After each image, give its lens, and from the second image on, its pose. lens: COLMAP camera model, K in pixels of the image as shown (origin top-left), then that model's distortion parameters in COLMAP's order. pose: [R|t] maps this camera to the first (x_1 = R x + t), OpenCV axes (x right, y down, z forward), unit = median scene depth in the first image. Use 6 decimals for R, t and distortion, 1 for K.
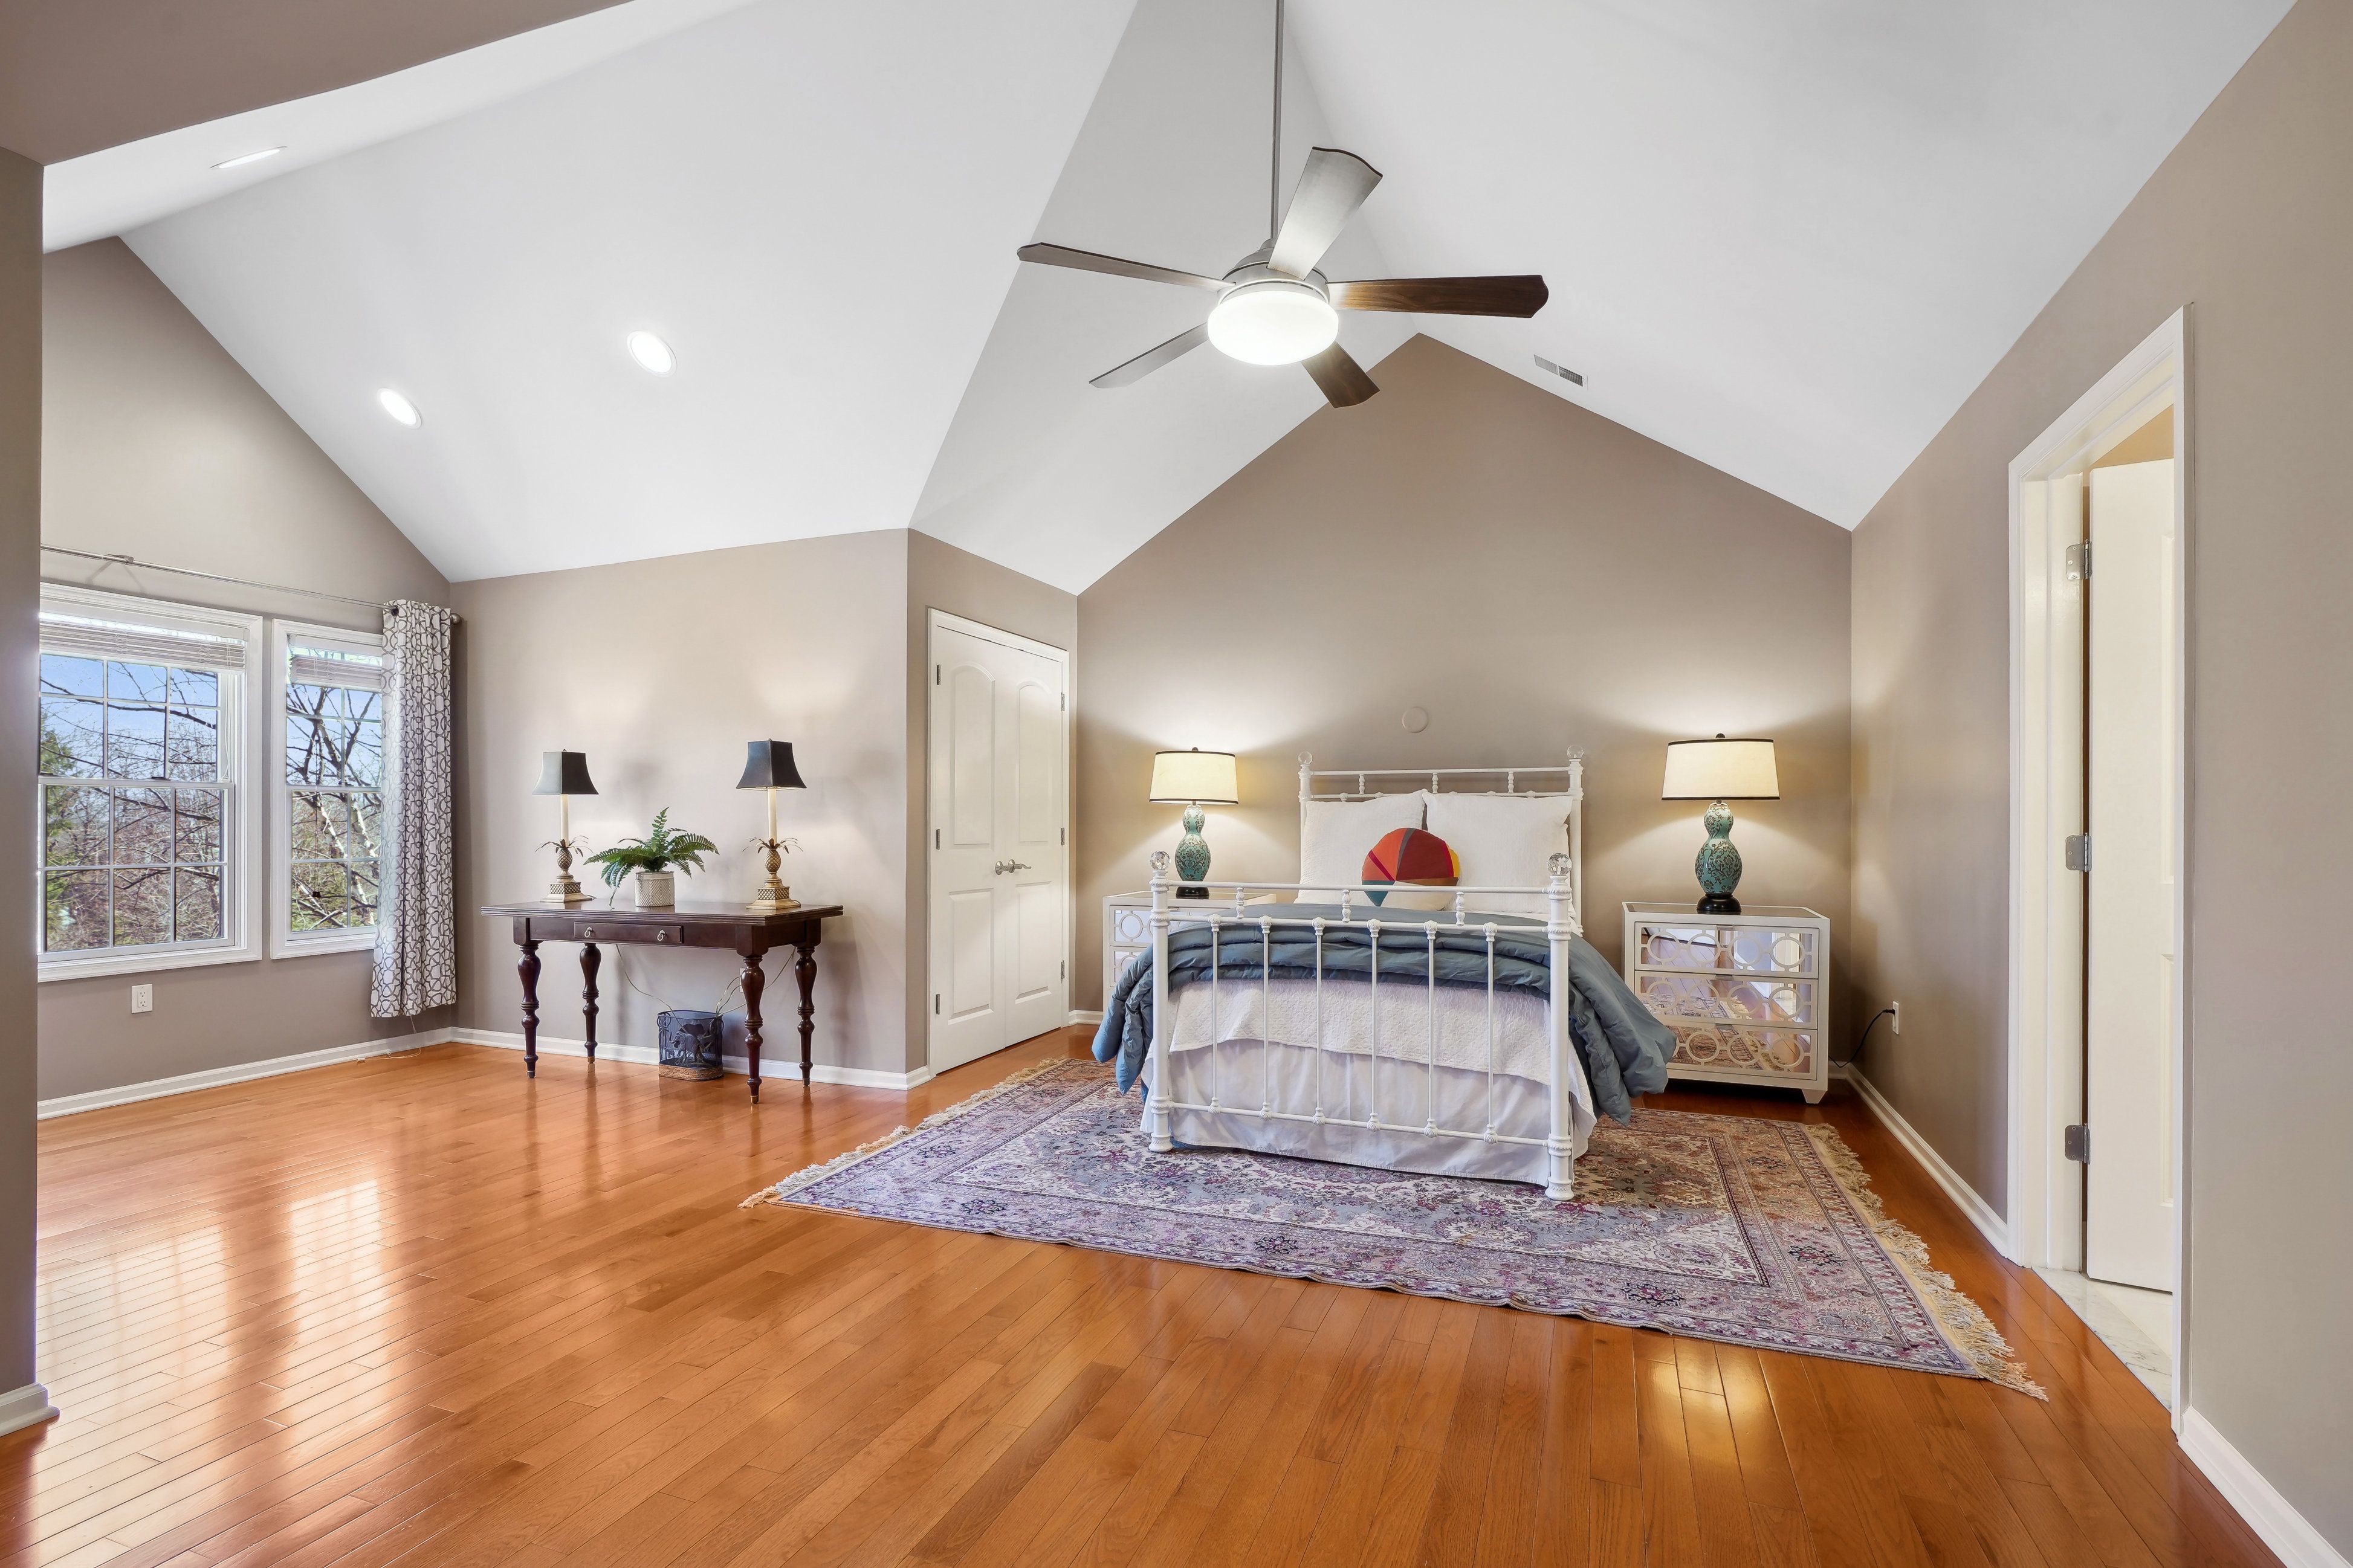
lens RADIAL K [[1091.4, 0, 1106.5], [0, 1091.4, 815.6], [0, 0, 1]] dist [-0.008648, 0.006786]
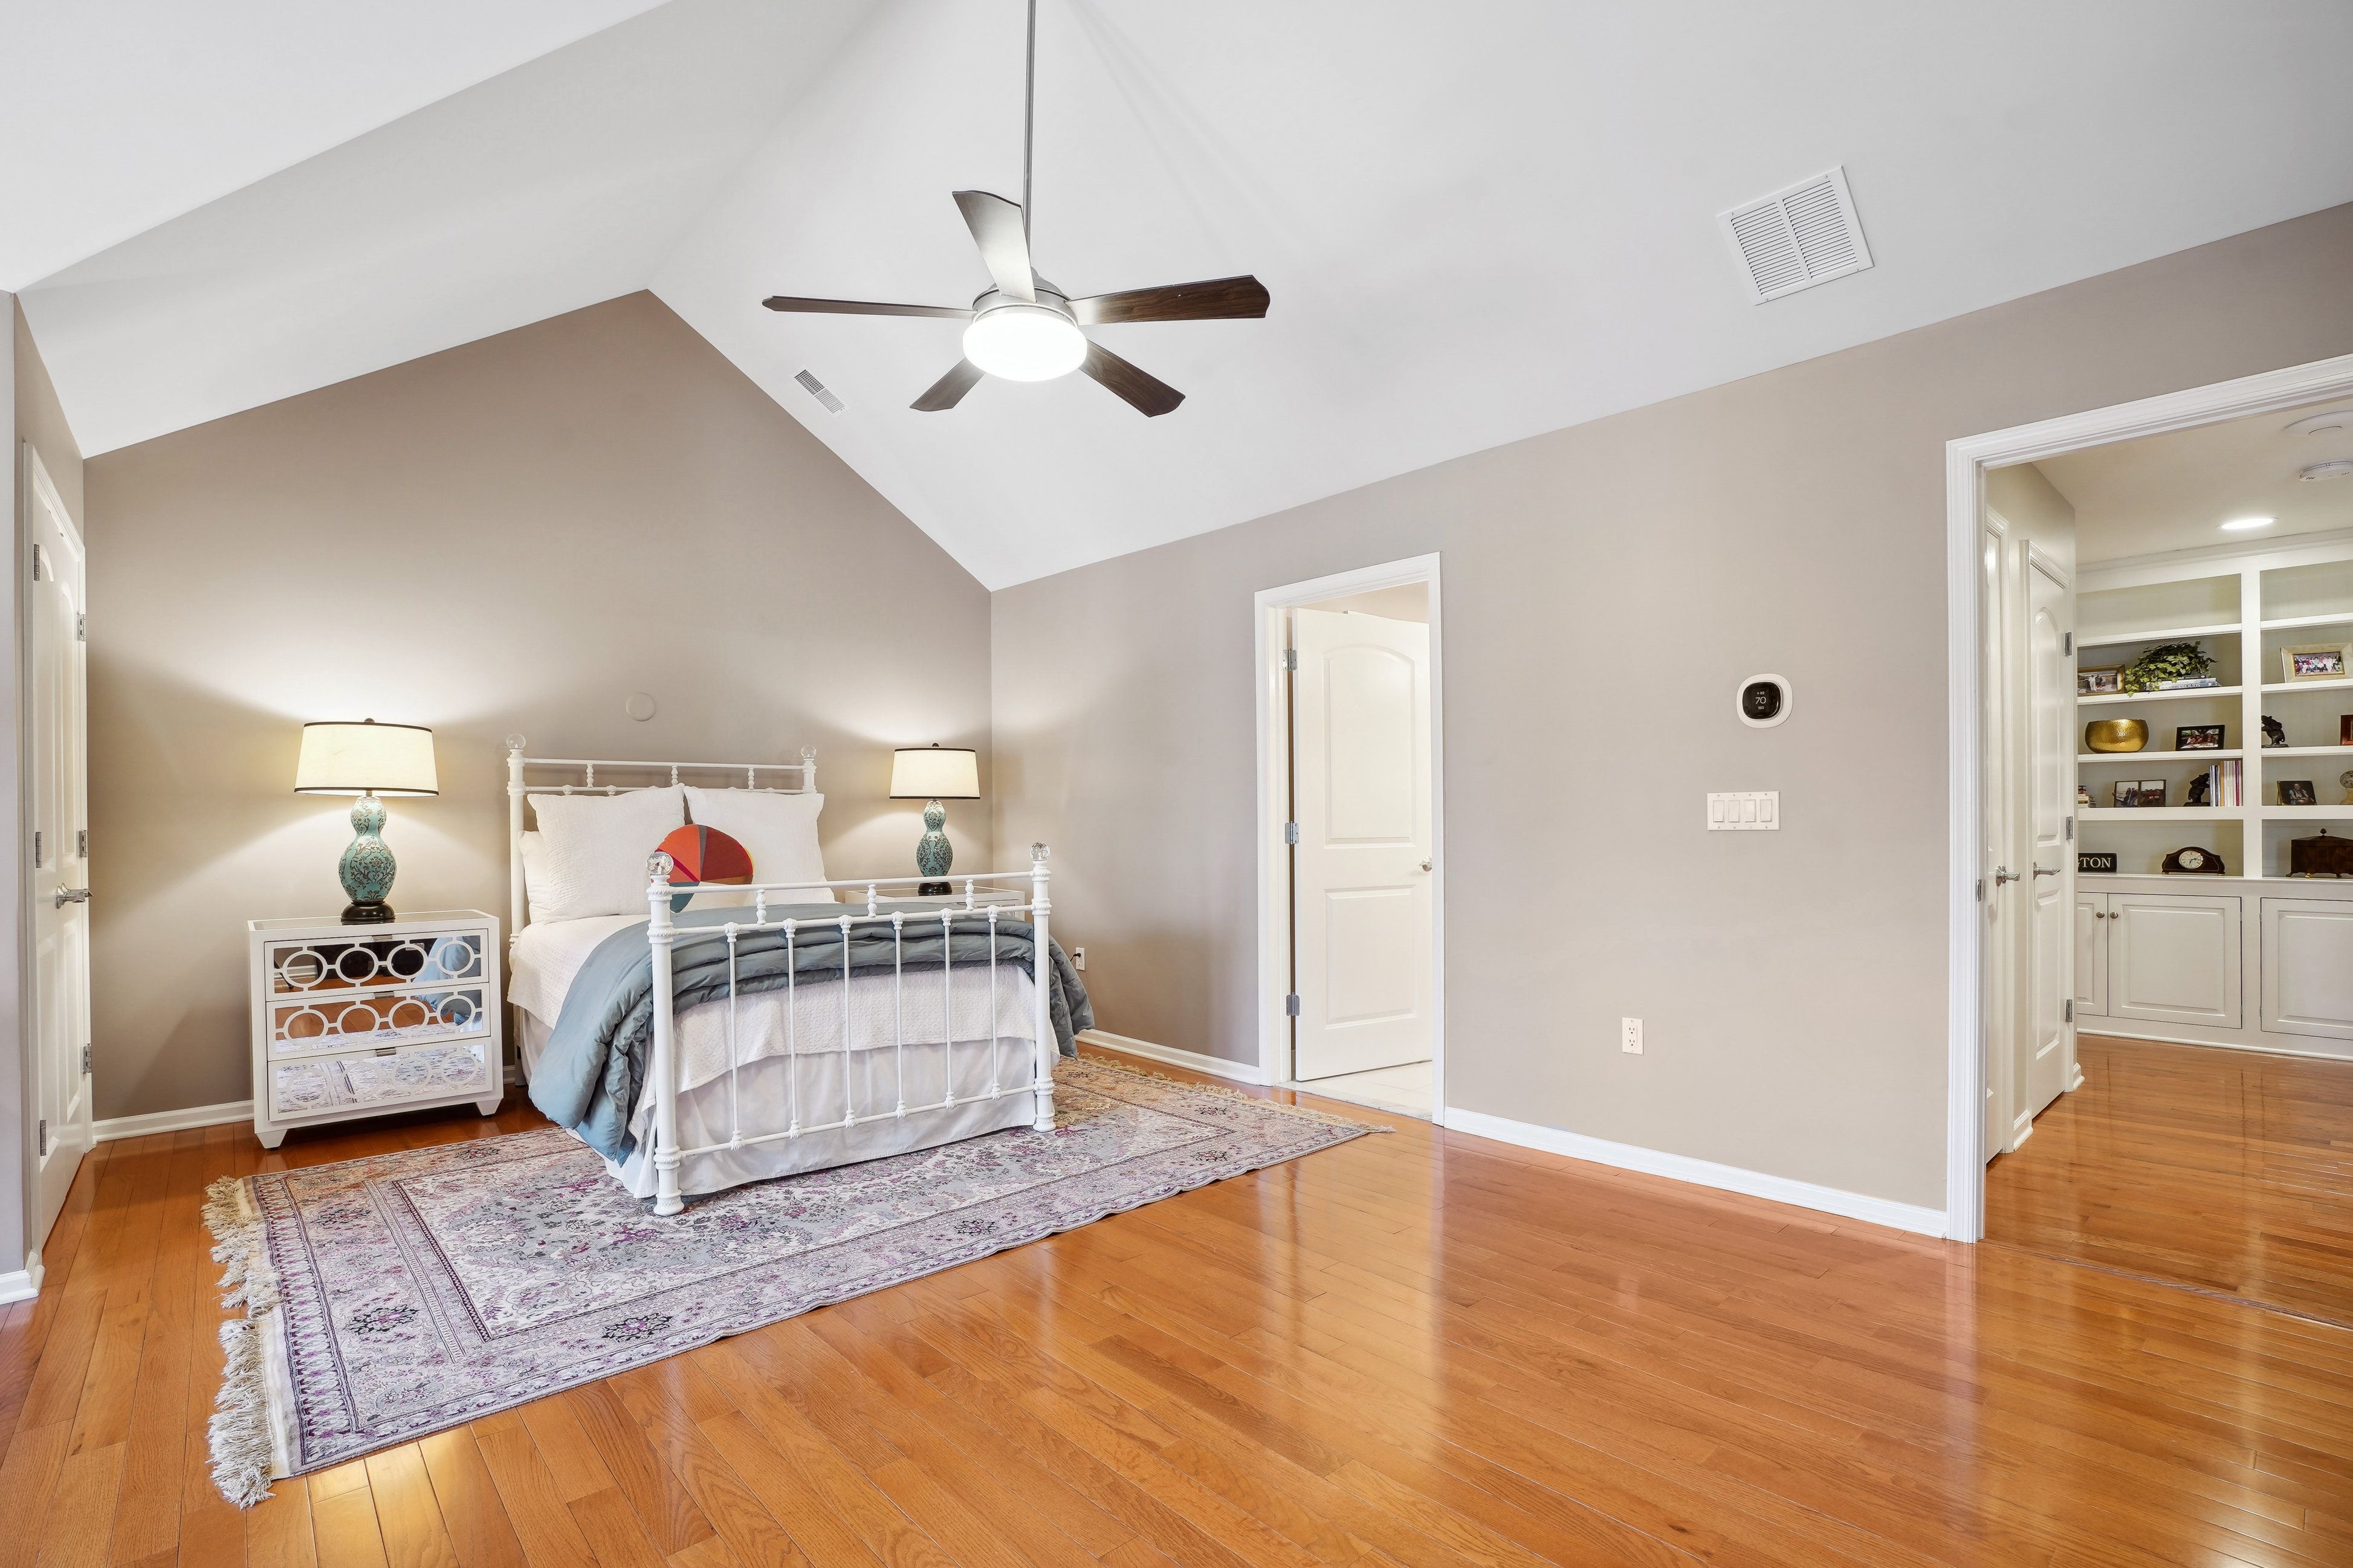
lens RADIAL K [[1091.4, 0, 1218.9], [0, 1091.4, 823.5], [0, 0, 1]] dist [-0.008648, 0.006786]
pose [[0.452210, -0.005308, 0.891896, -0.520975], [-0.002376, 0.999972, 0.007156, 0.003747], [-0.891908, -0.005355, 0.452185, 0.262589]]
